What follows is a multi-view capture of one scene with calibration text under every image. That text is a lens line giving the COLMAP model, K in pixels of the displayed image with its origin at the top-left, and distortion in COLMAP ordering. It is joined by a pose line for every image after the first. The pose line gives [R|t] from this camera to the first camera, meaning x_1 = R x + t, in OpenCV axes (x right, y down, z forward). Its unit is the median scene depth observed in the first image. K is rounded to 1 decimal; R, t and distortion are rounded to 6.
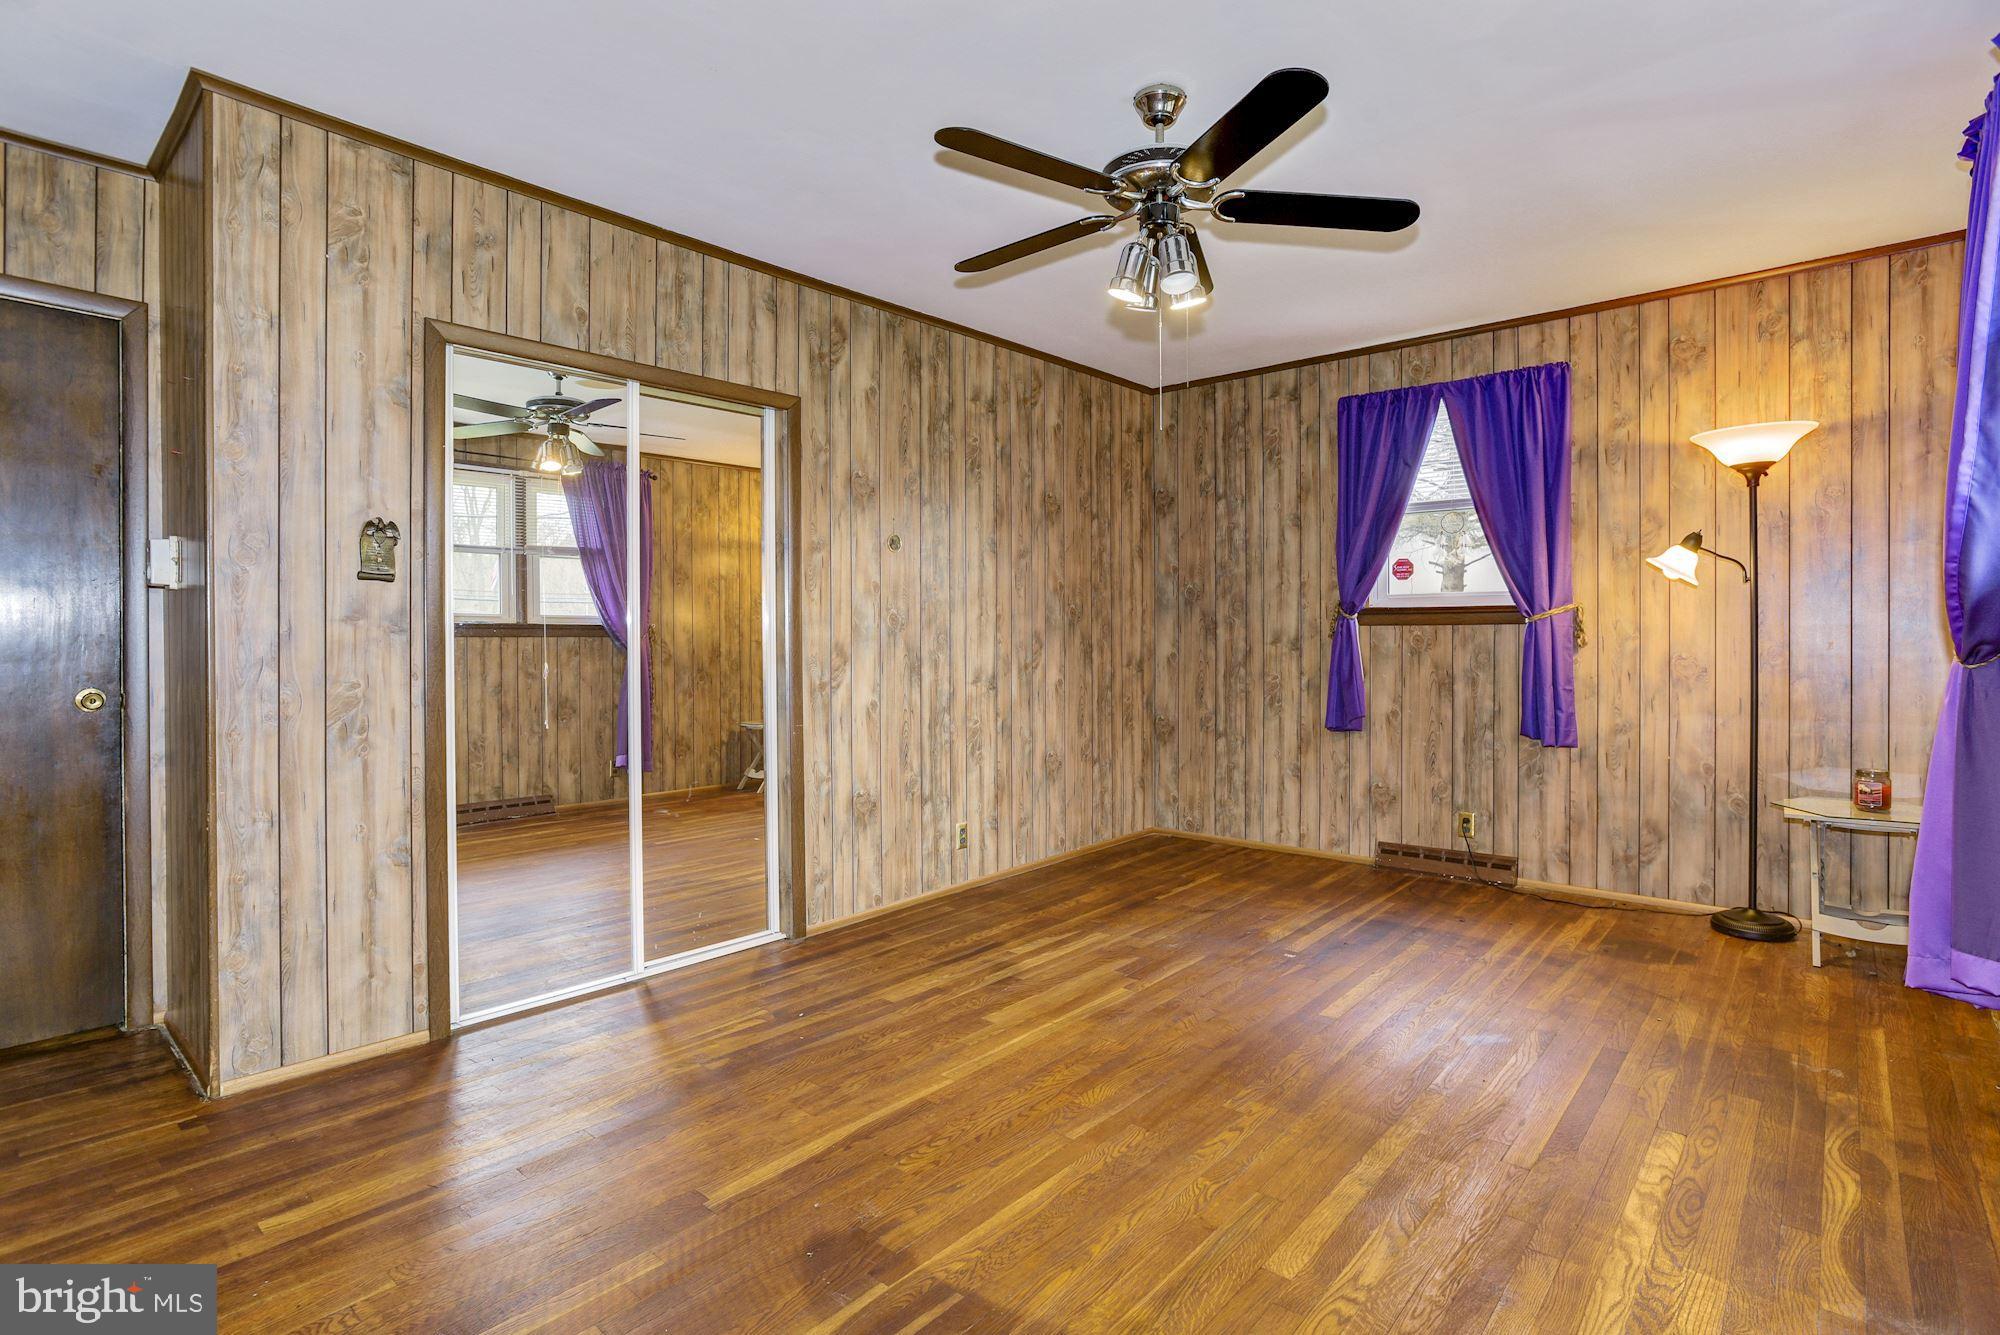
lens RADIAL K [[985.2, 0, 1003.8], [0, 985.2, 641.4], [0, 0, 1]] dist [-0.052040, 0.026008]
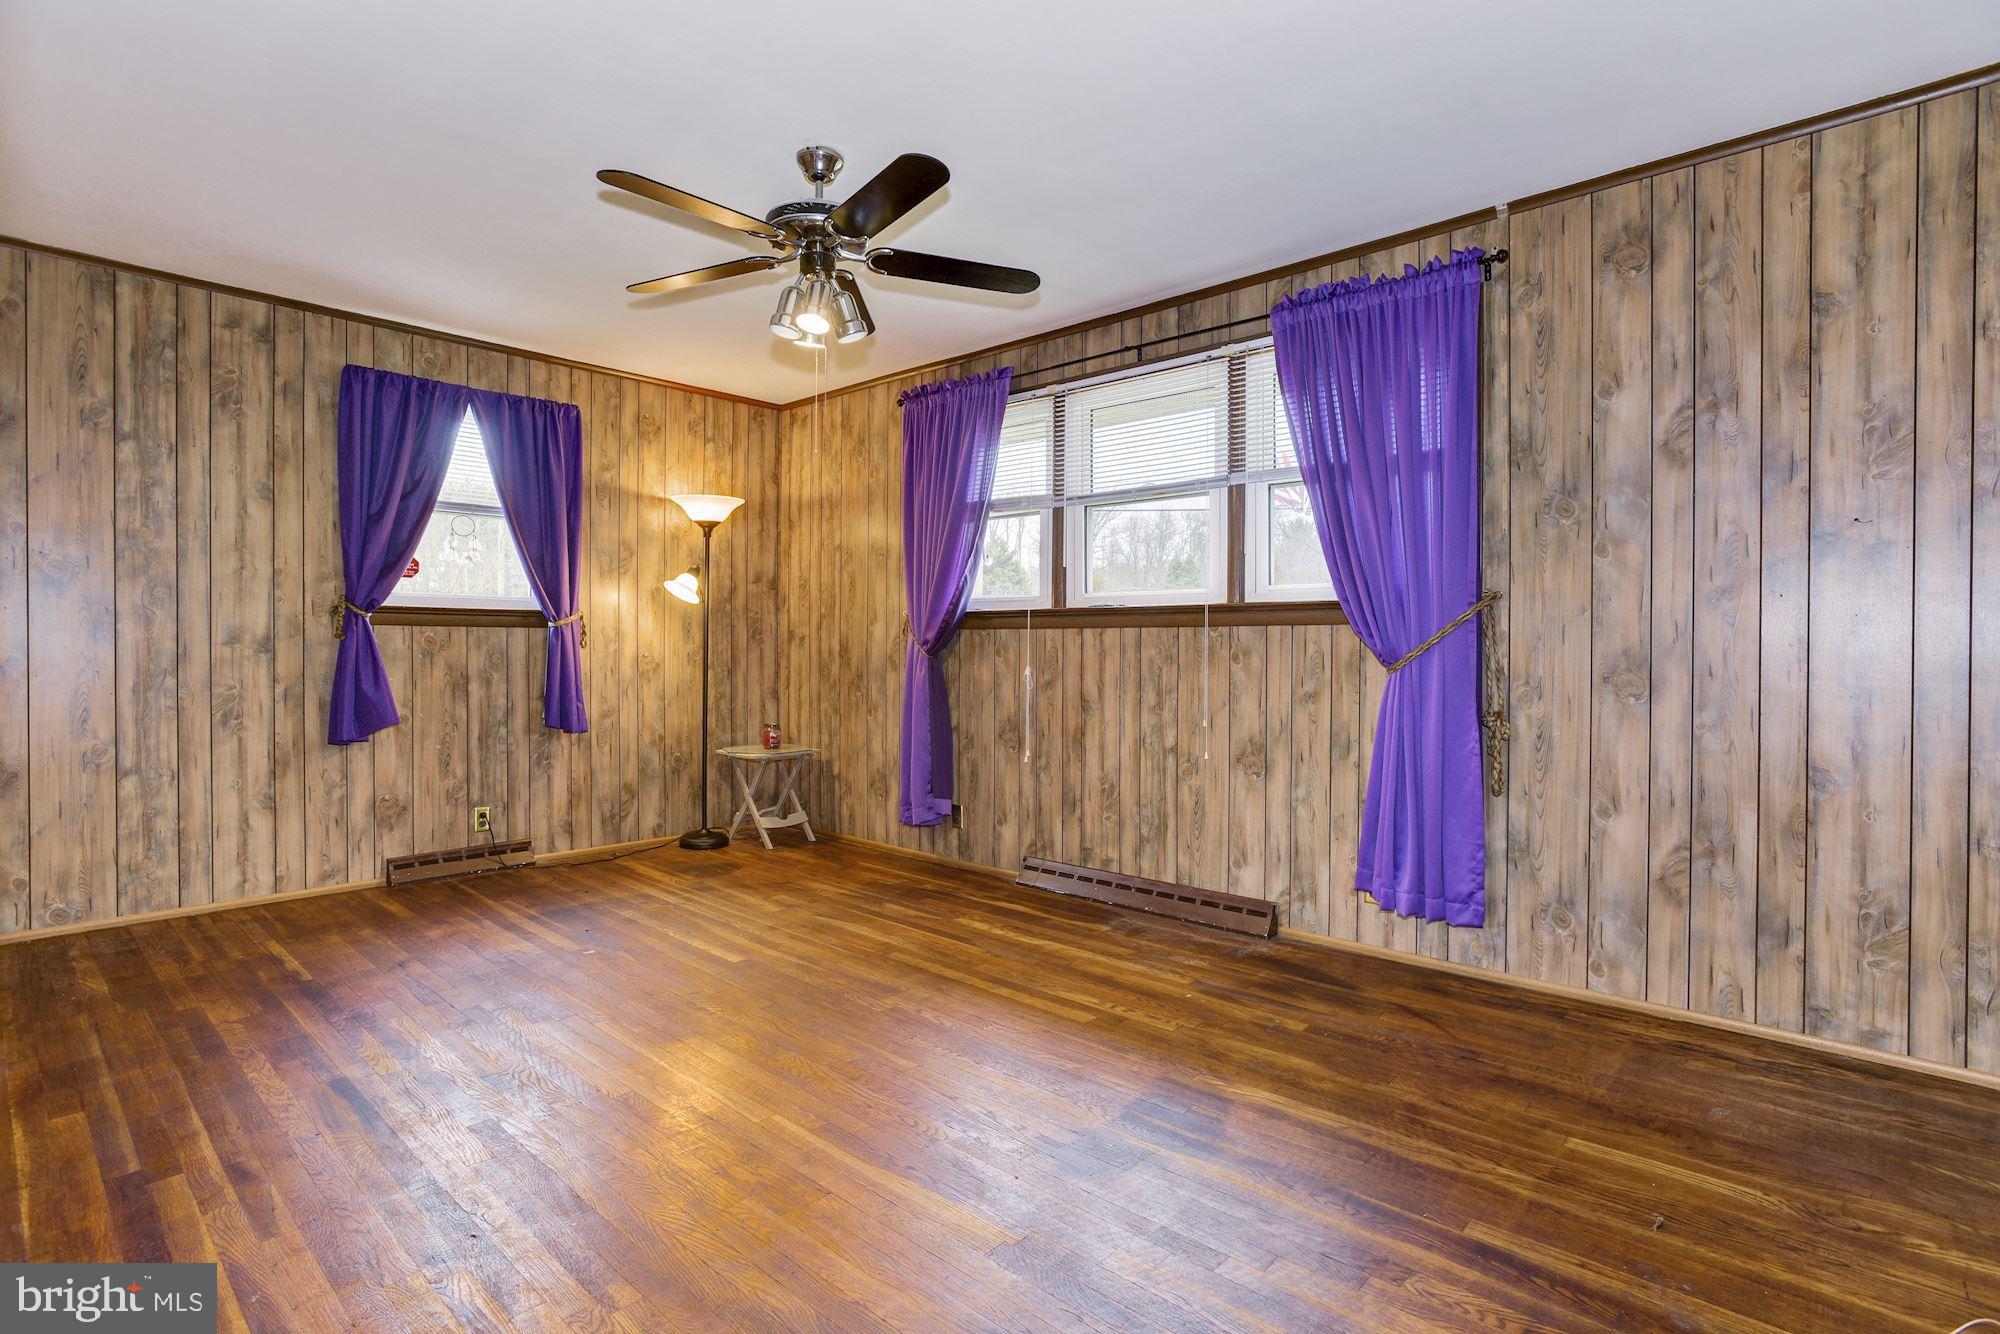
lens RADIAL K [[950.9, 0, 991.0], [0, 950.9, 656.2], [0, 0, 1]] dist [-0.021072, 0.000428]
pose [[0.038503, -0.007416, 0.999231, -0.516213], [-0.004057, 0.999963, 0.007578, 0.004328], [-0.999250, -0.004346, 0.038471, 0.422399]]
